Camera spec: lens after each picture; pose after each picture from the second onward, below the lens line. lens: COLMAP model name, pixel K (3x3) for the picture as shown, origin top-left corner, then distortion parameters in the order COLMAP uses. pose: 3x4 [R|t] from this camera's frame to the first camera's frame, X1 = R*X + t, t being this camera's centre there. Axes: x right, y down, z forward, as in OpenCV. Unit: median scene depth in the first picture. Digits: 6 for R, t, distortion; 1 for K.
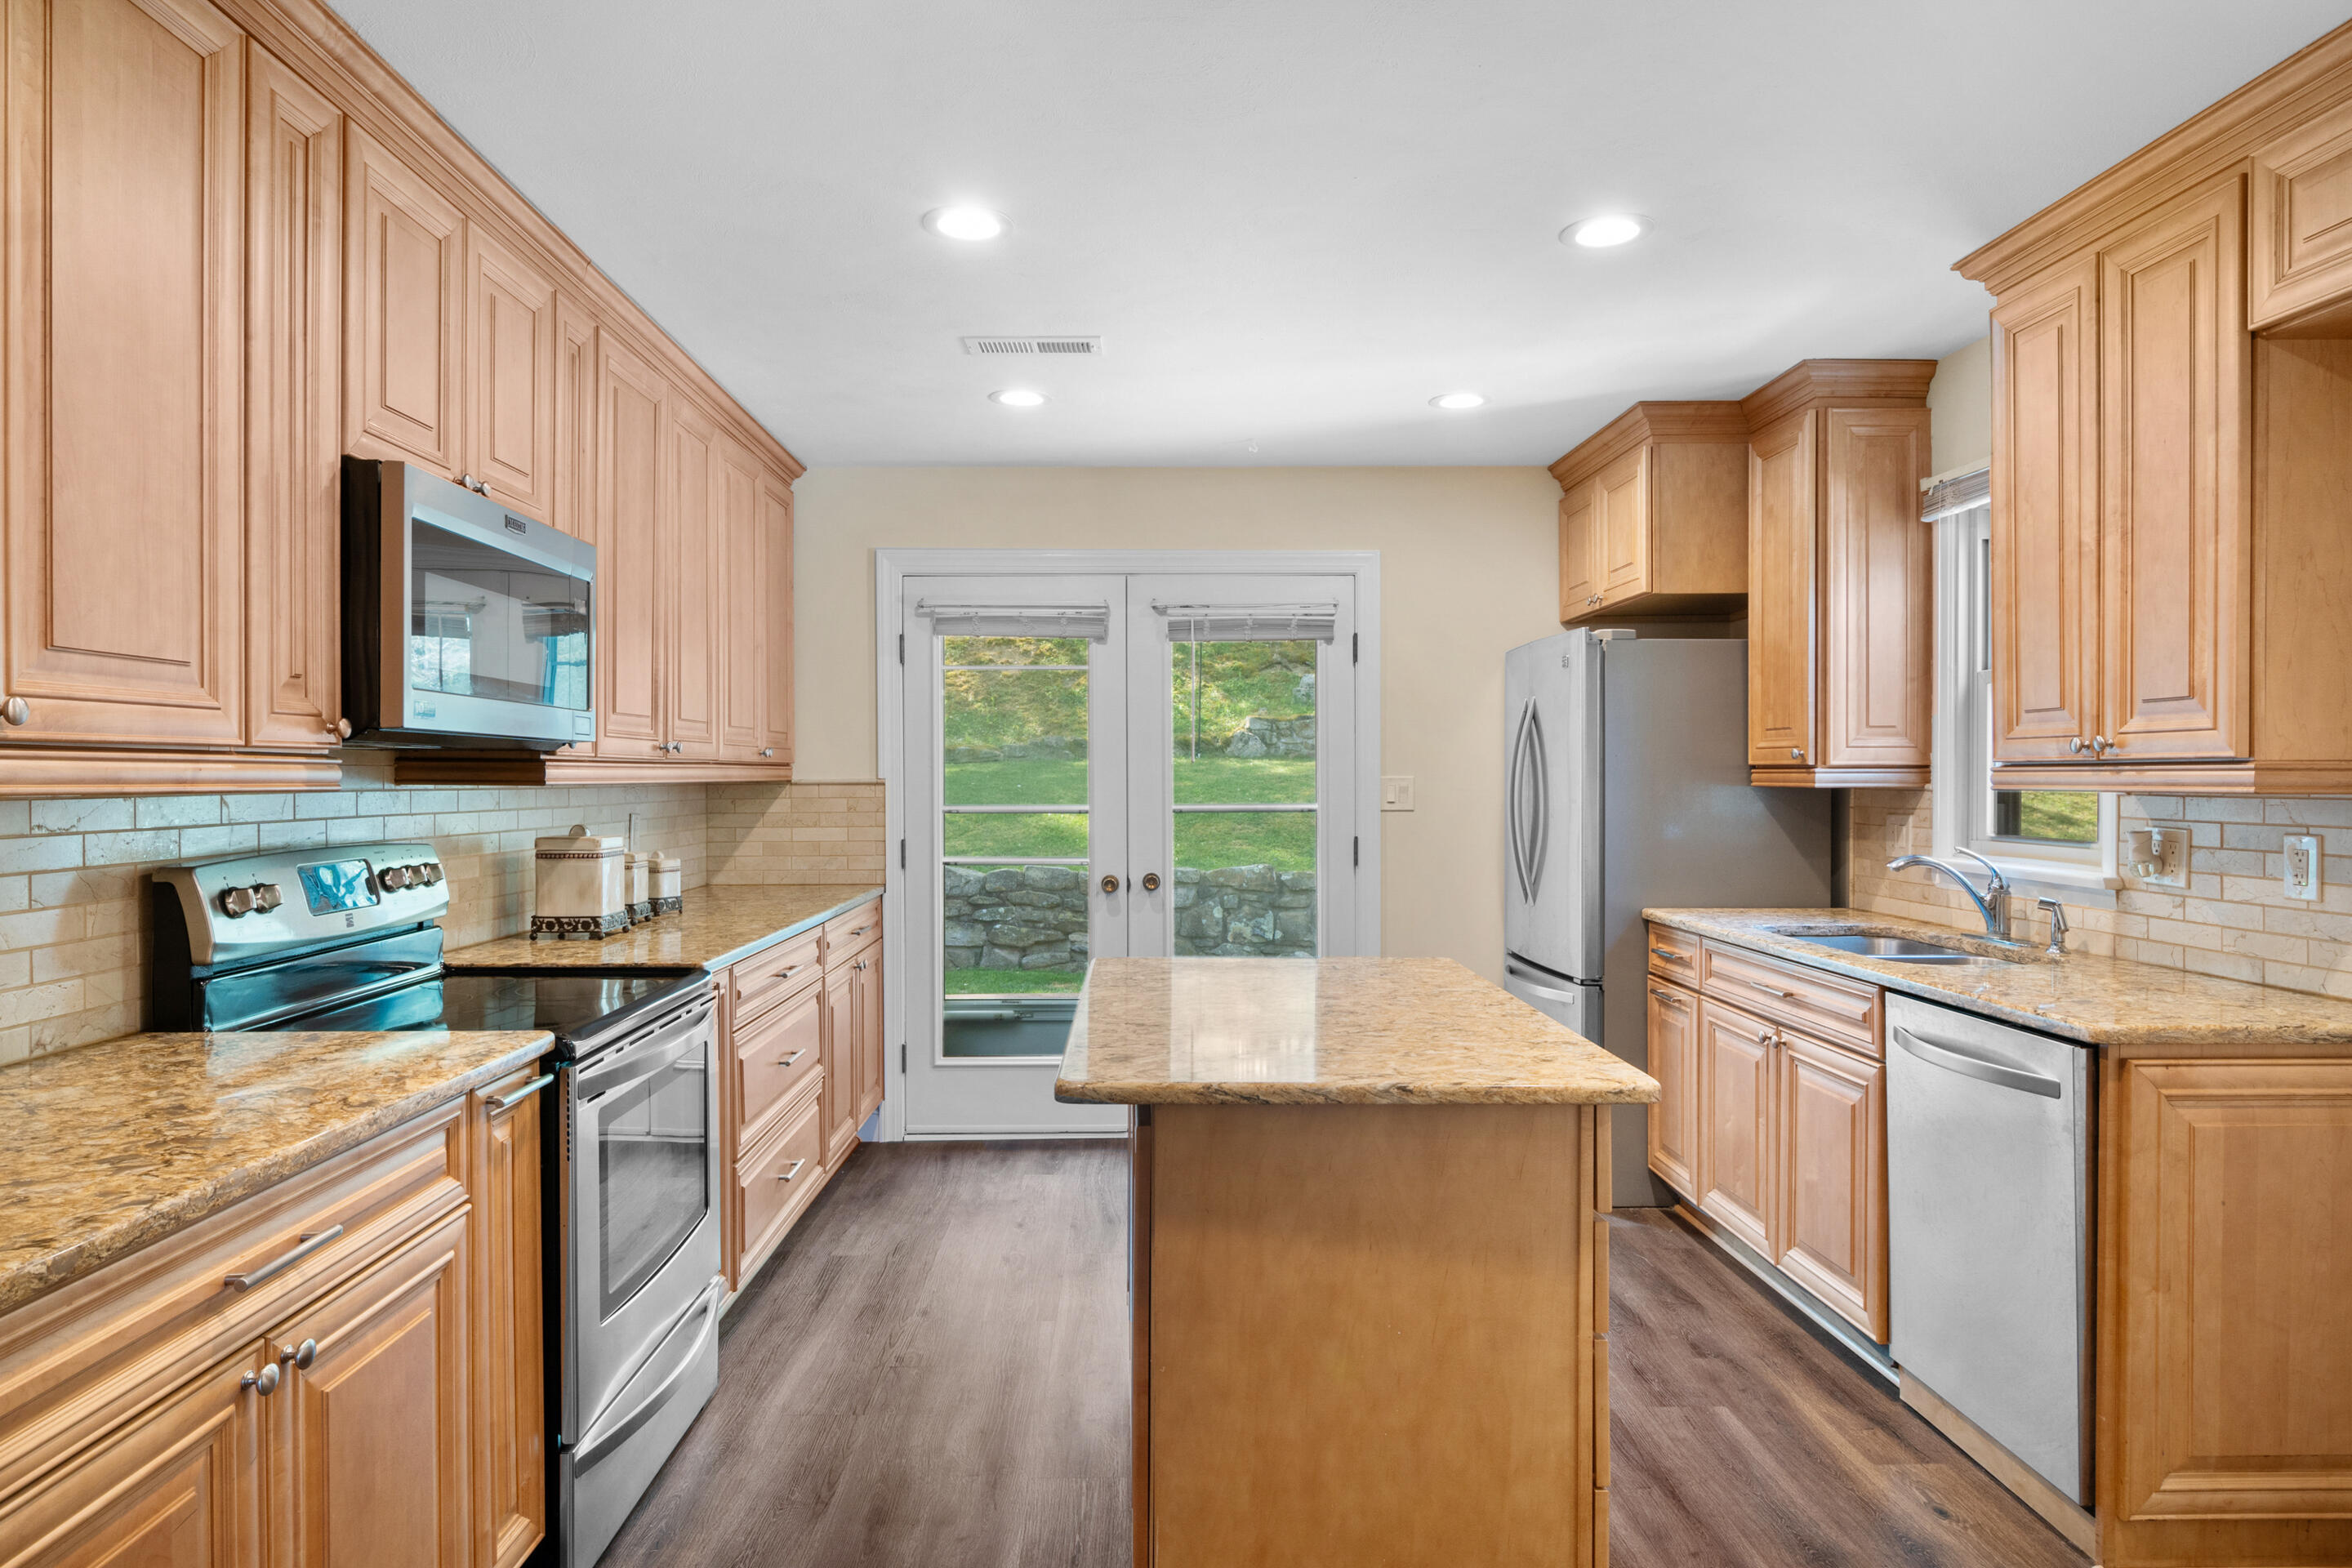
lens RADIAL K [[1390.4, 0, 1165.5], [0, 1390.4, 785.2], [0, 0, 1]] dist [0.000373, -0.007856]
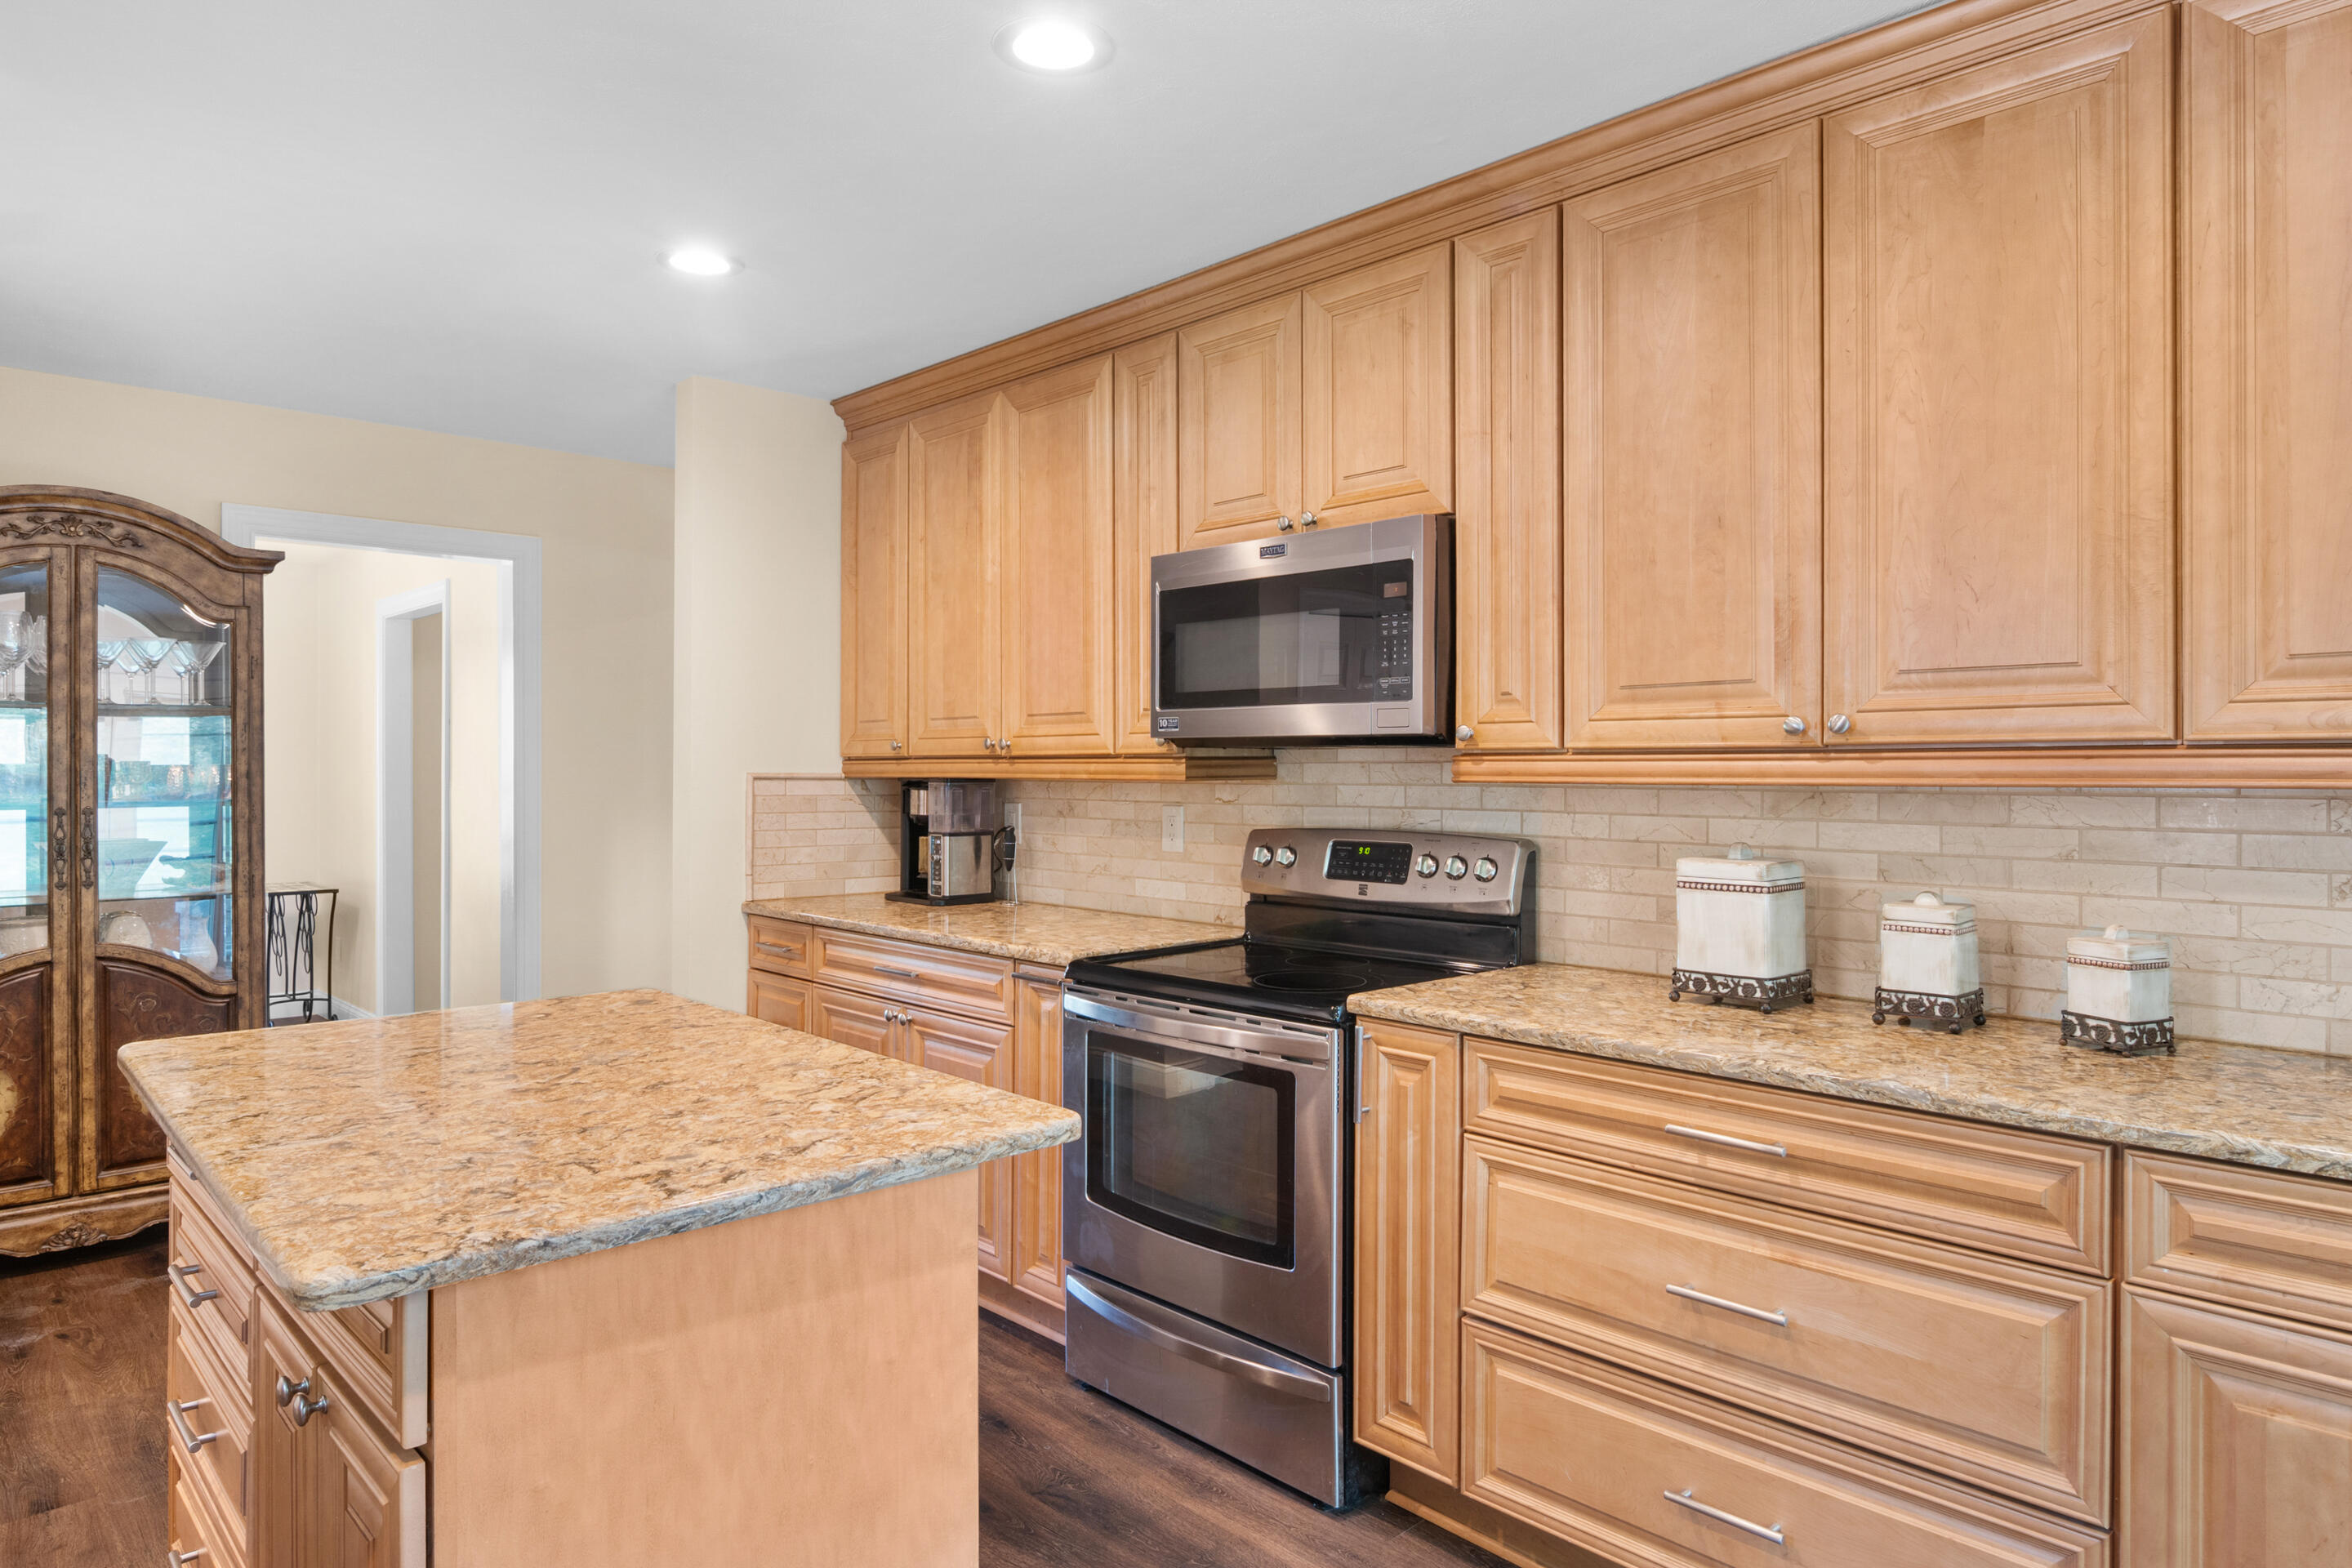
lens RADIAL K [[1390.4, 0, 1162.4], [0, 1390.4, 777.9], [0, 0, 1]] dist [0.000373, -0.007856]
pose [[-0.757439, 0.003002, -0.652900, 0.261017], [-0.006282, 0.999910, 0.011885, -0.010719], [0.652876, 0.013104, -0.757351, 1.362701]]
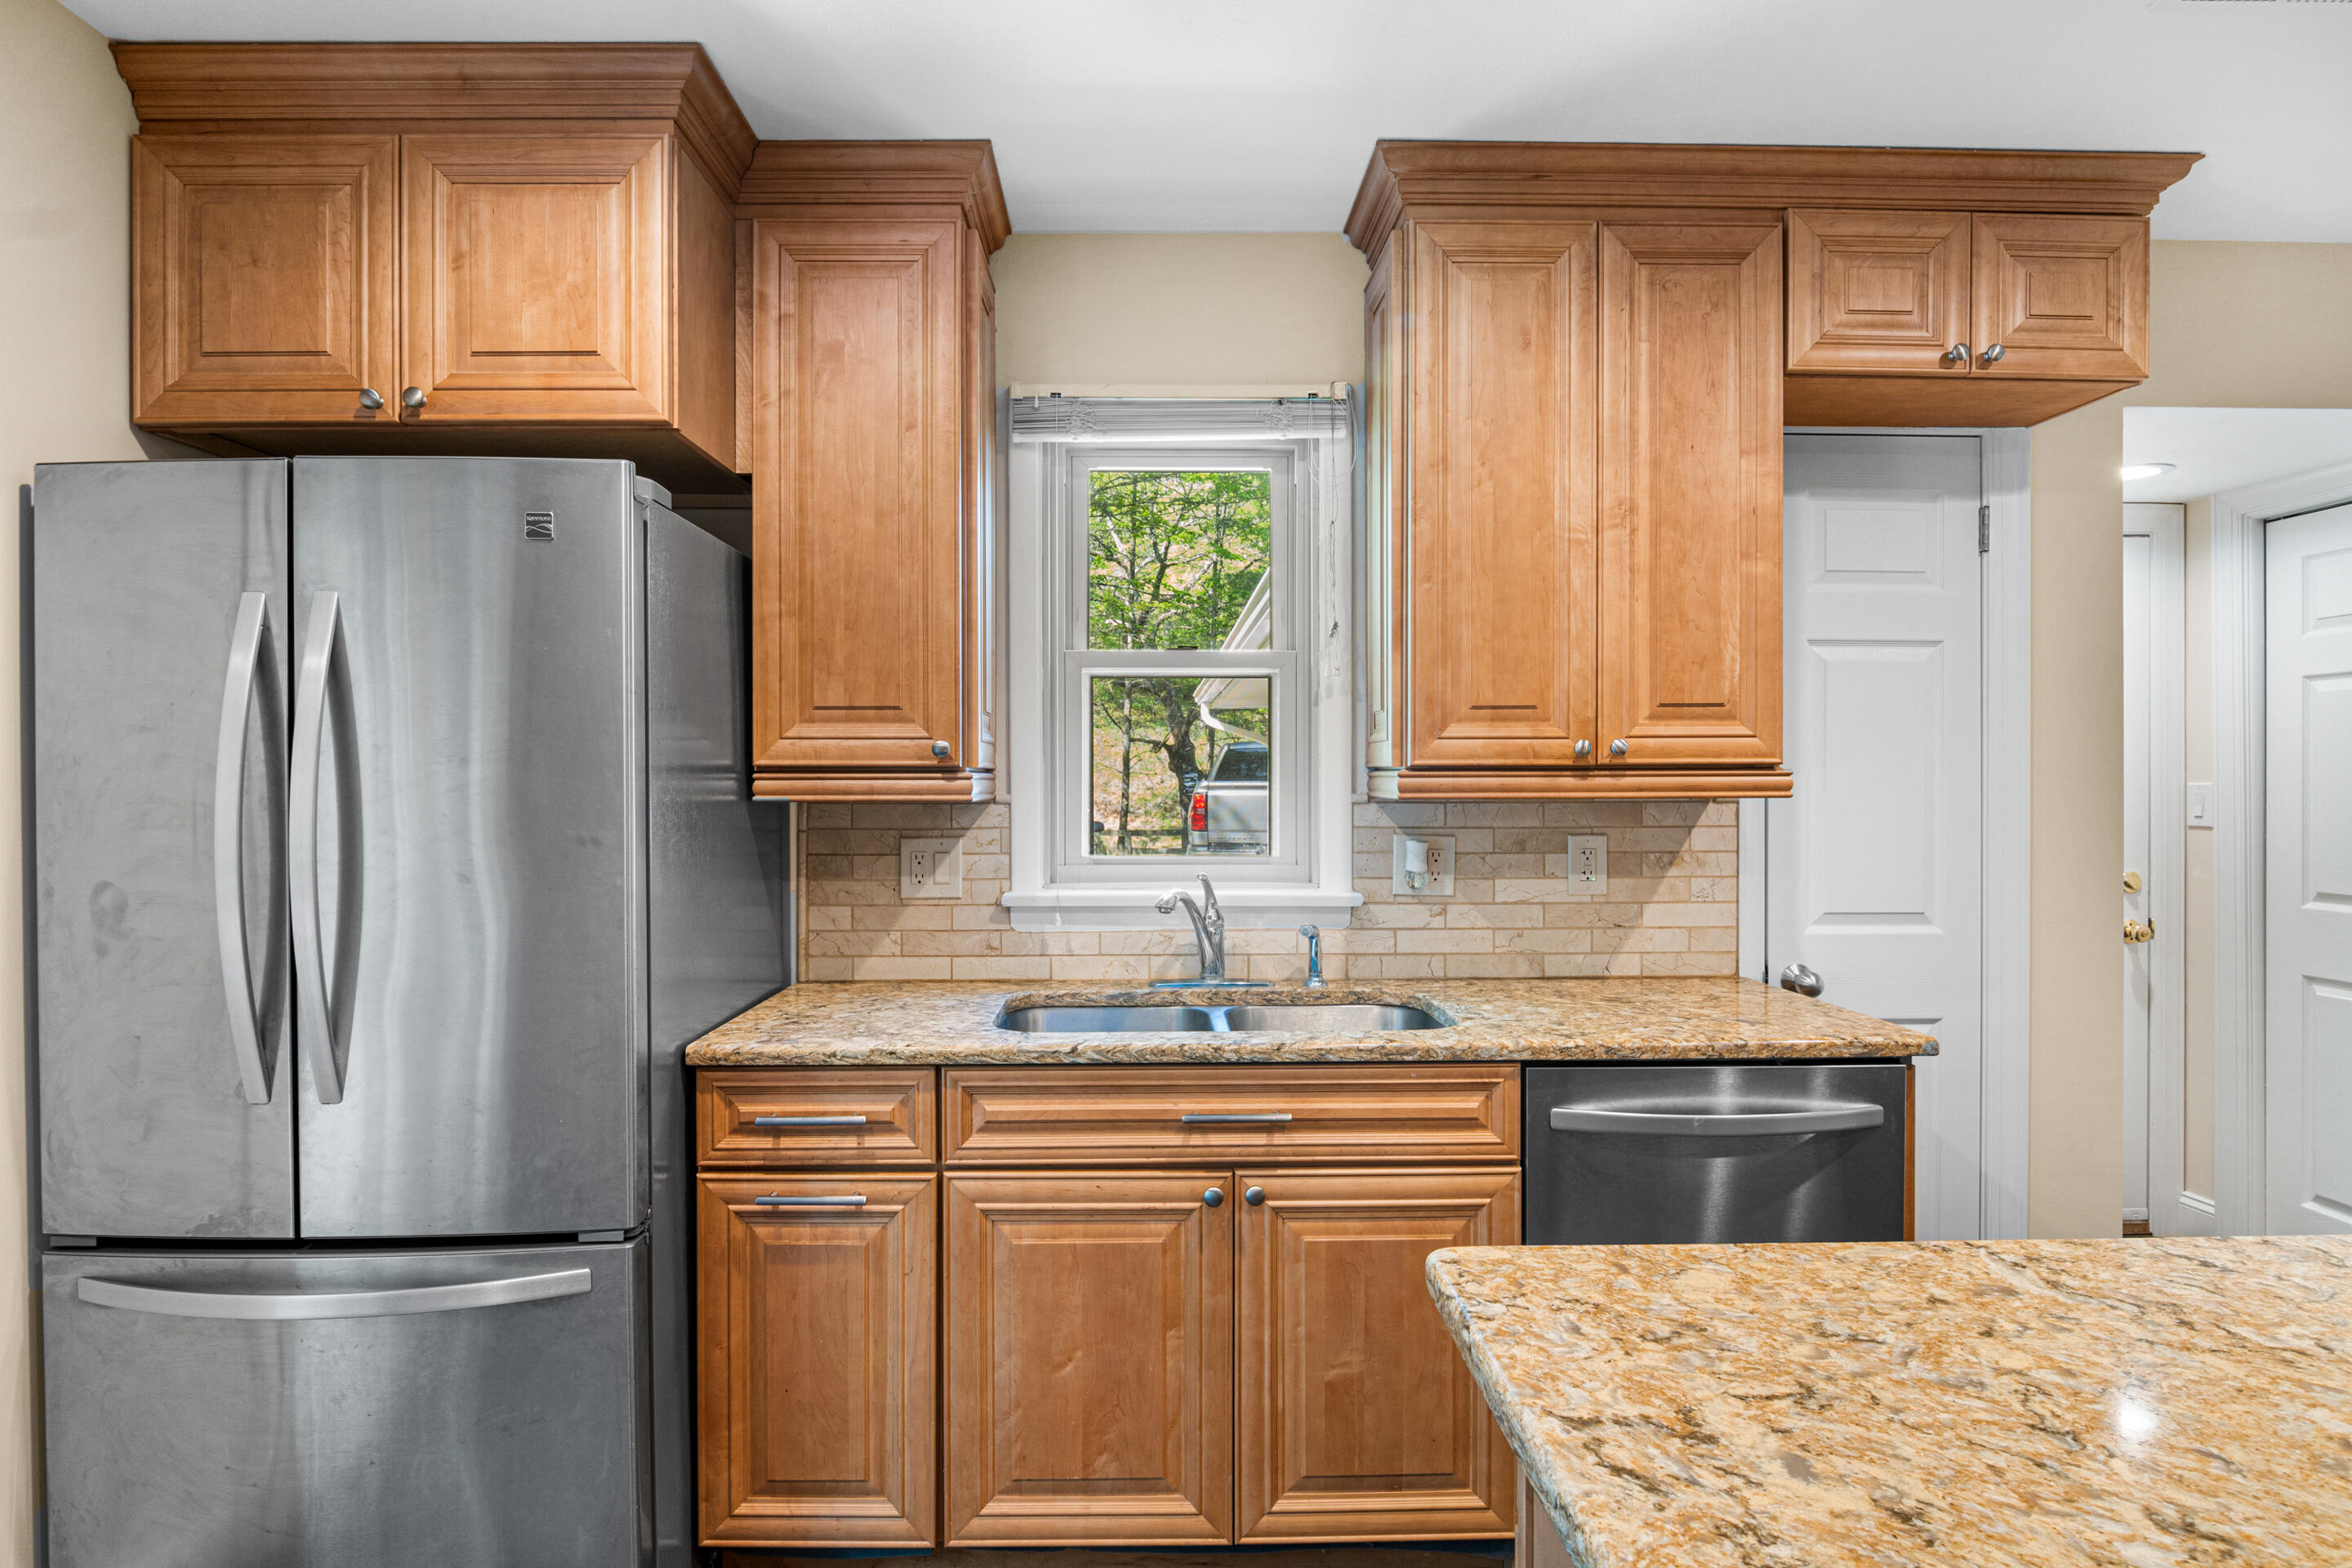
lens RADIAL K [[1262.8, 0, 1172.5], [0, 1262.8, 788.8], [0, 0, 1]] dist [-0.005044, -0.007589]
pose [[0.001585, -0.005399, 0.999984, -0.143821], [0.010154, 0.999934, 0.005382, -0.007539], [-0.999947, 0.010145, 0.001640, 1.033647]]
